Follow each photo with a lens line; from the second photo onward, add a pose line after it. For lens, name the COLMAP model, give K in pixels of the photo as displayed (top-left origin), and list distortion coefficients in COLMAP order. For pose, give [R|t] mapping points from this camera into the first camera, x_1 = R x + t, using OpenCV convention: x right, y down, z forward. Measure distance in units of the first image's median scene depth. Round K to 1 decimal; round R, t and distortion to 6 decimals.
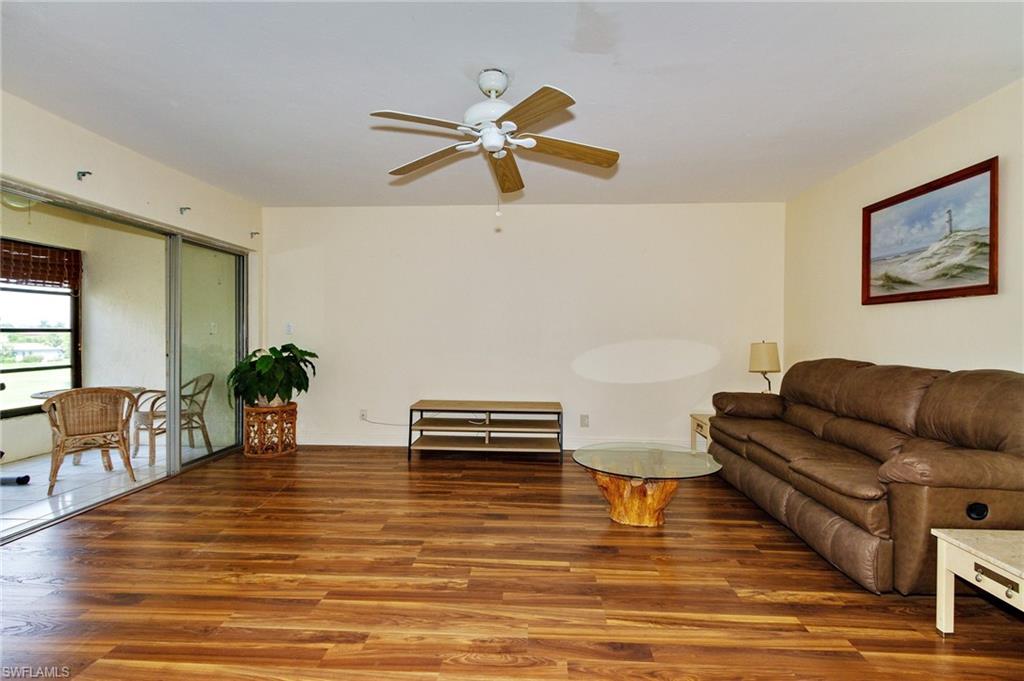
lens RADIAL K [[456.8, 0, 512.0], [0, 456.8, 340.5], [0, 0, 1]] dist [0.000214, 0.000038]
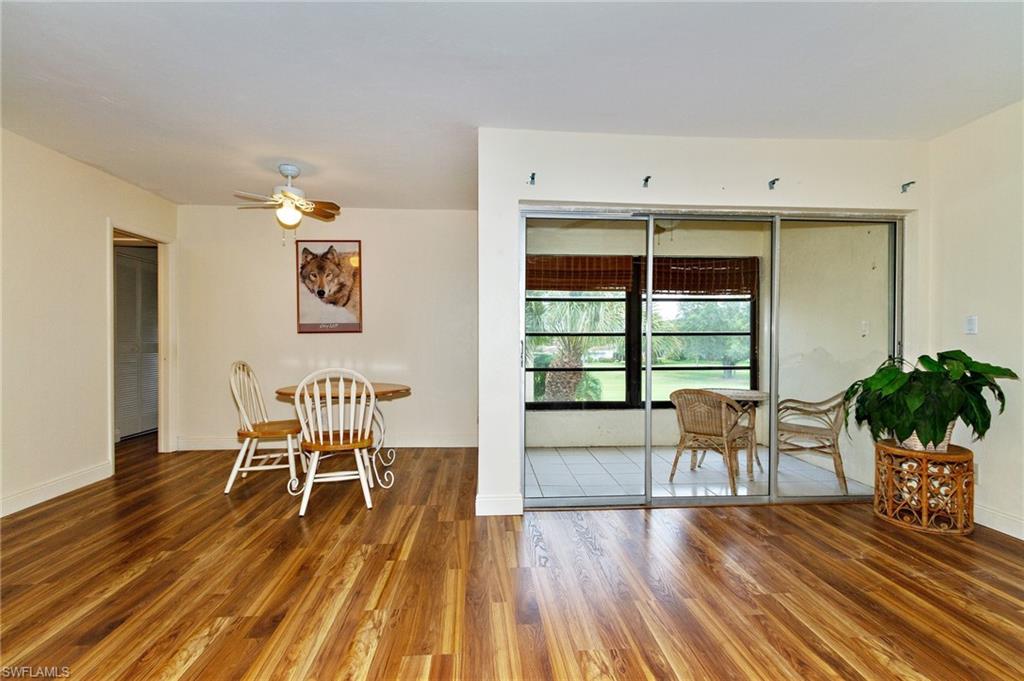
lens RADIAL K [[463.7, 0, 510.4], [0, 463.7, 345.0], [0, 0, 1]] dist [-0.017235, -0.000023]
pose [[0.105553, 0.008603, -0.994376, 0.041093], [-0.011853, 0.999902, 0.007393, 0.002162], [0.994343, 0.011006, 0.105645, 0.359405]]
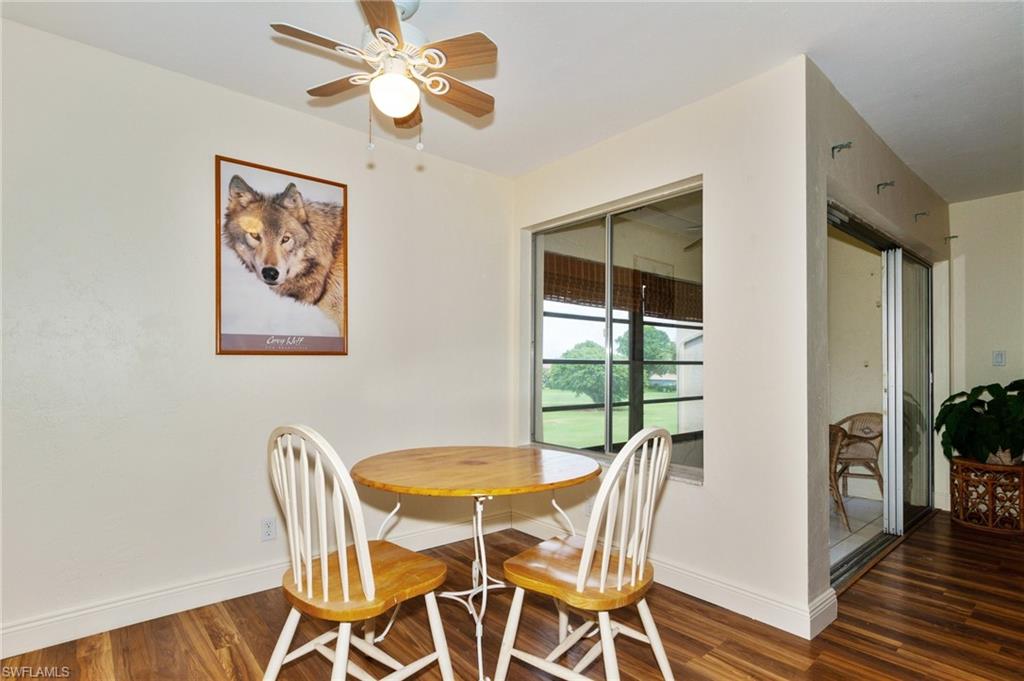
lens RADIAL K [[499.5, 0, 510.1], [0, 499.5, 367.3], [0, 0, 1]] dist [-0.017776, 0.000056]
pose [[0.663037, 0.000649, -0.748586, -0.438212], [-0.010740, 0.999905, -0.008646, 0.004072], [0.748509, 0.013772, 0.662981, -0.112584]]
